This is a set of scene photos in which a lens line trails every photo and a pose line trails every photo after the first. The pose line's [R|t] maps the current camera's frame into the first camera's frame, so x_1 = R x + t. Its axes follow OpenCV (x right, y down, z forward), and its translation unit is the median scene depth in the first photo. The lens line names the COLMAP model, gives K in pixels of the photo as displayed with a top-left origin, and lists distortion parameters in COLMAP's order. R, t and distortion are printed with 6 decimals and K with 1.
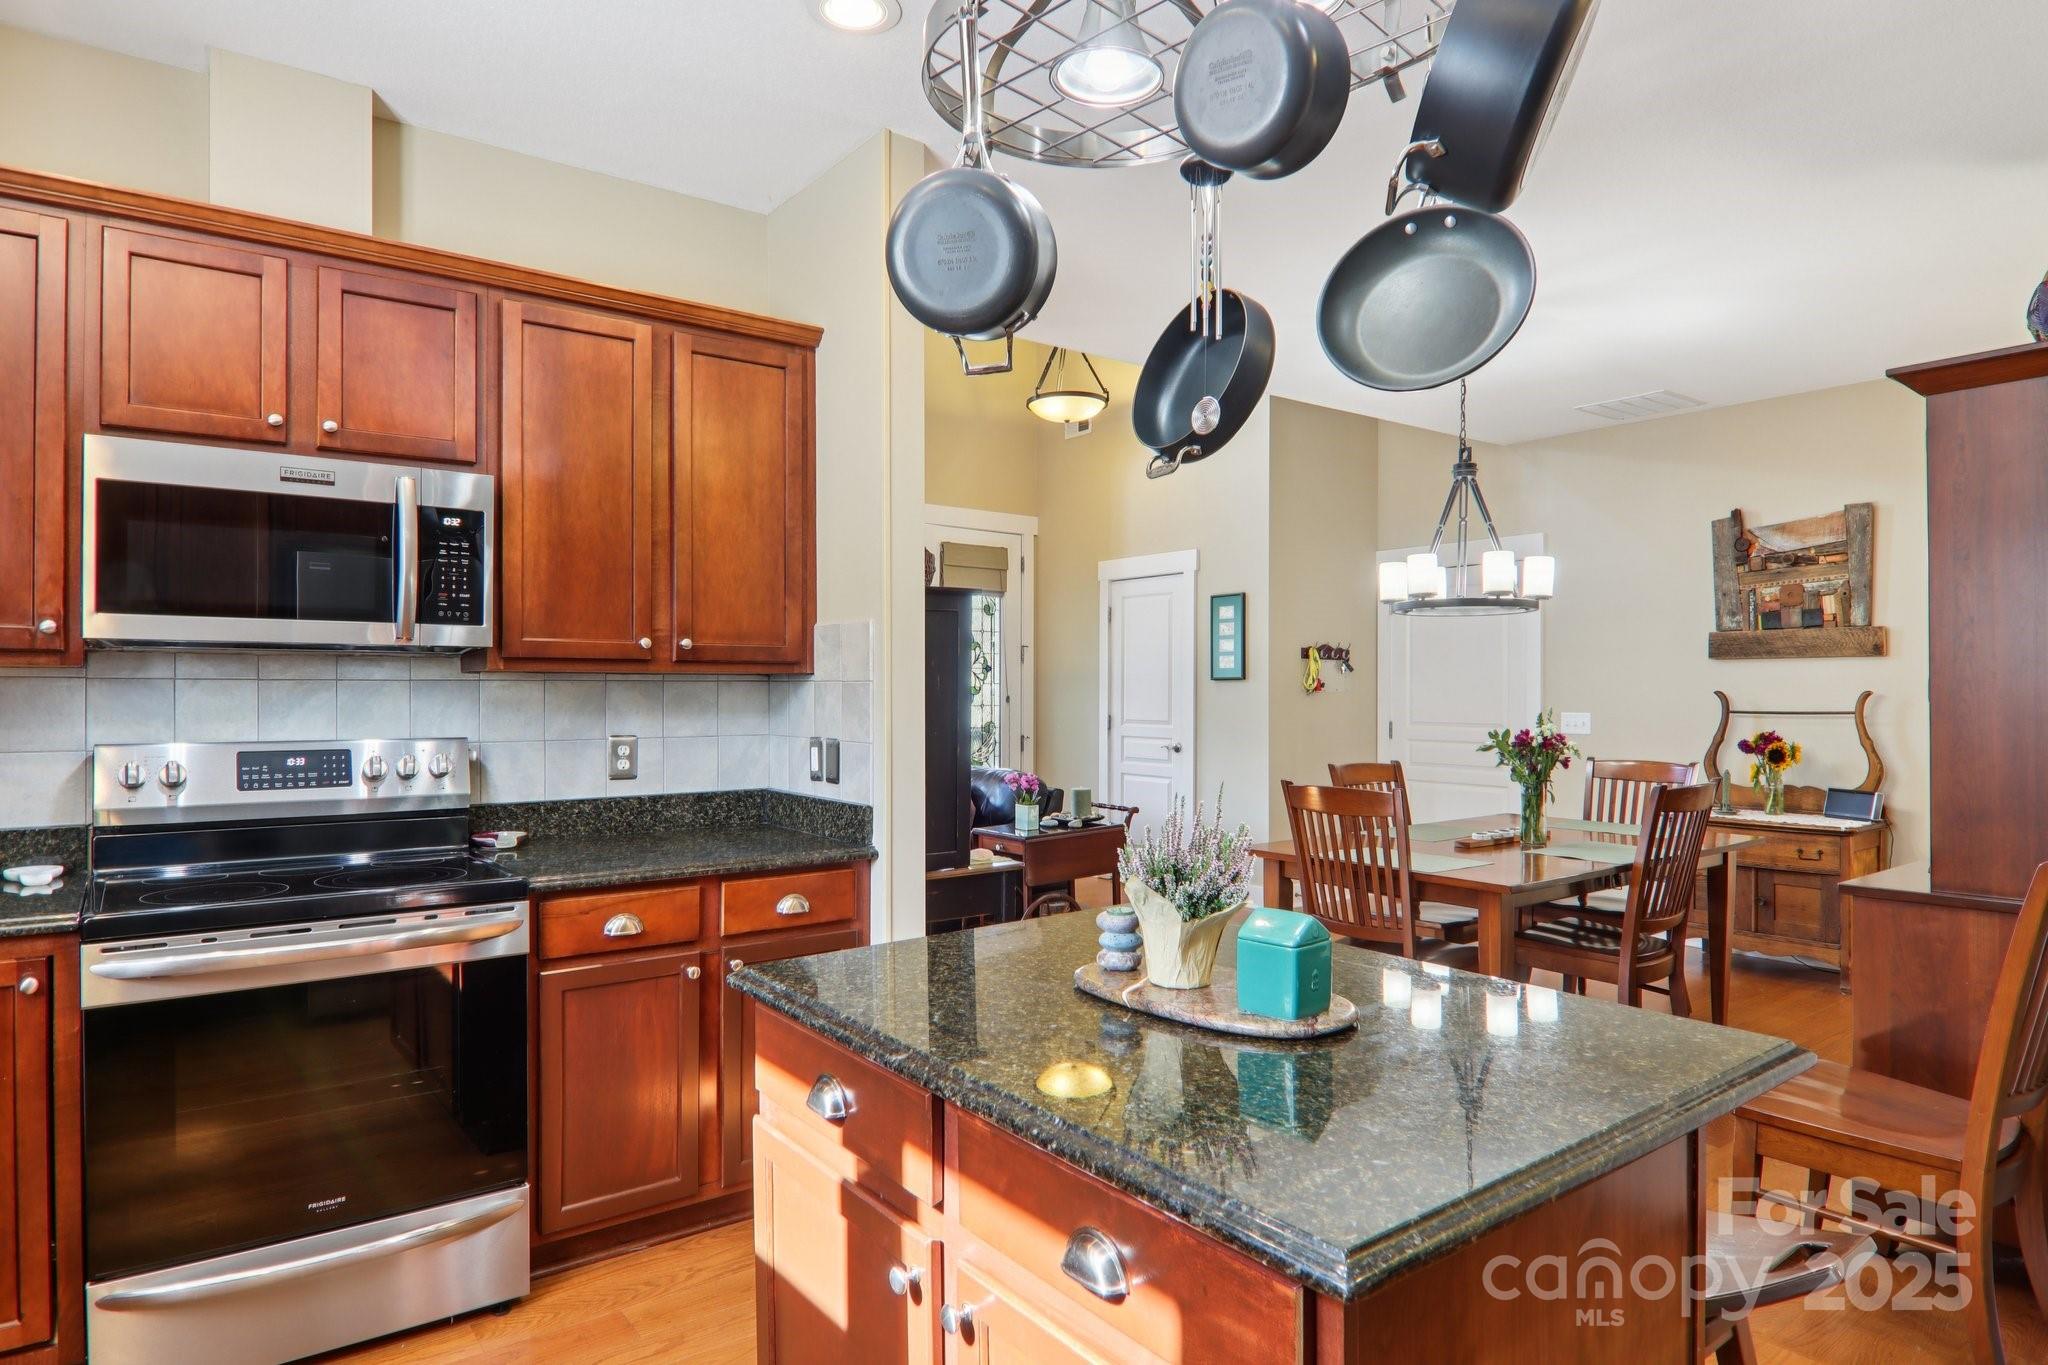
lens RADIAL K [[1193.2, 0, 1025.5], [0, 1193.2, 687.5], [0, 0, 1]] dist [0.001639, 0.000414]
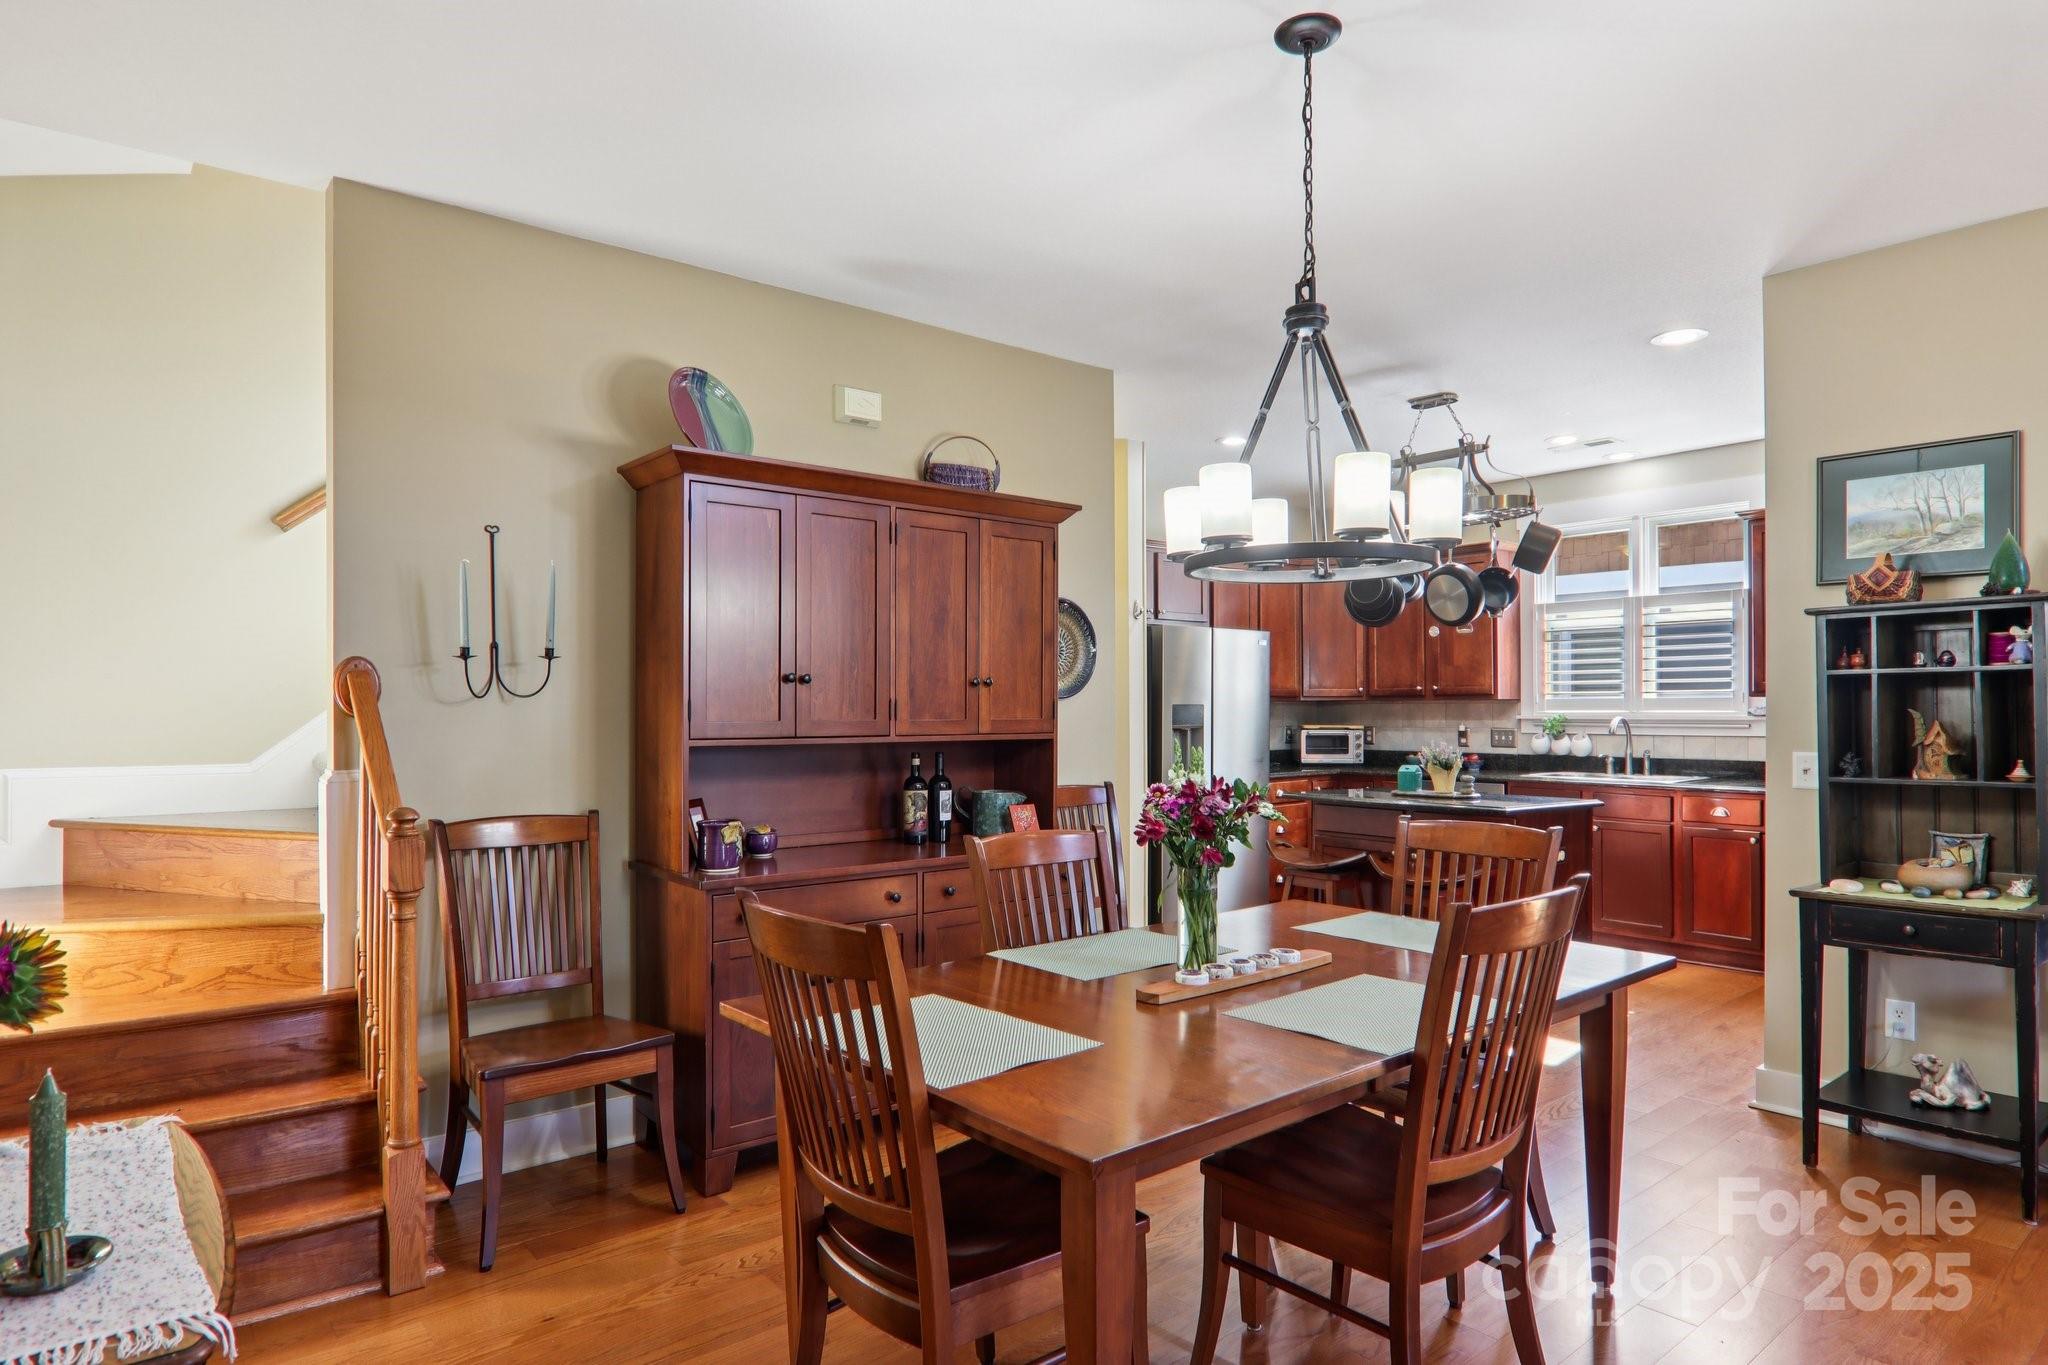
lens RADIAL K [[1150.7, 0, 1018.3], [0, 1150.7, 715.2], [0, 0, 1]] dist [-0.005933, -0.000878]
pose [[-0.999533, 0.003000, -0.030409, 0.423120], [0.002813, 0.999977, 0.006192, -0.000118], [0.030427, 0.006103, -0.999518, 1.250873]]
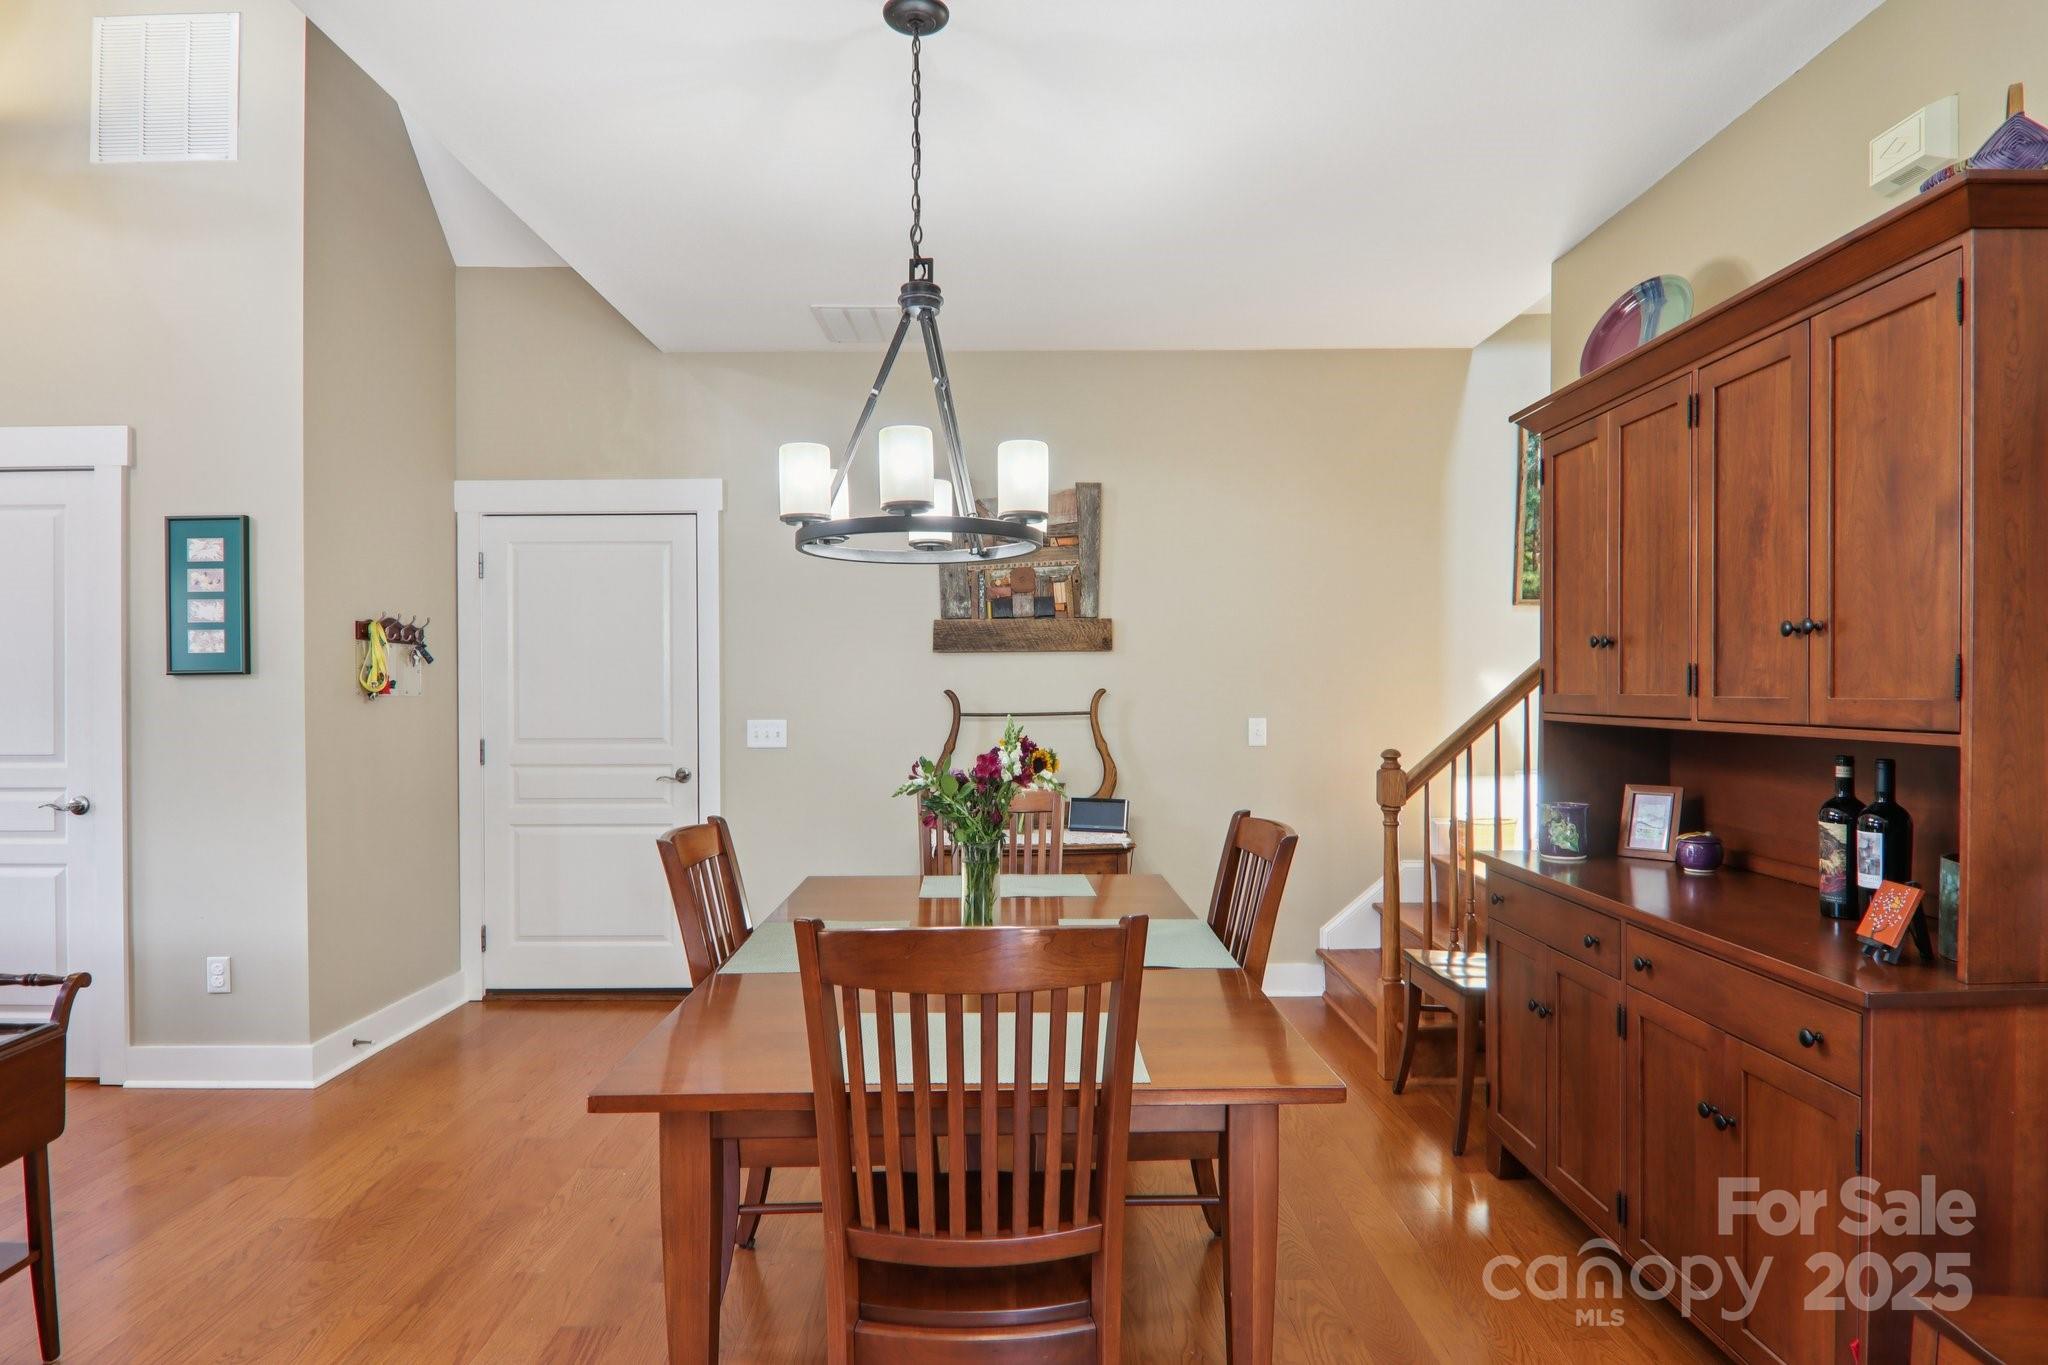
lens RADIAL K [[1145.4, 0, 1023.4], [0, 1145.4, 693.2], [0, 0, 1]] dist [-0.001467, -0.003348]
pose [[0.602609, -0.006303, 0.798012, -0.029418], [0.005206, 0.999979, 0.003966, 0.002436], [-0.798019, 0.001764, 0.602629, 0.515946]]
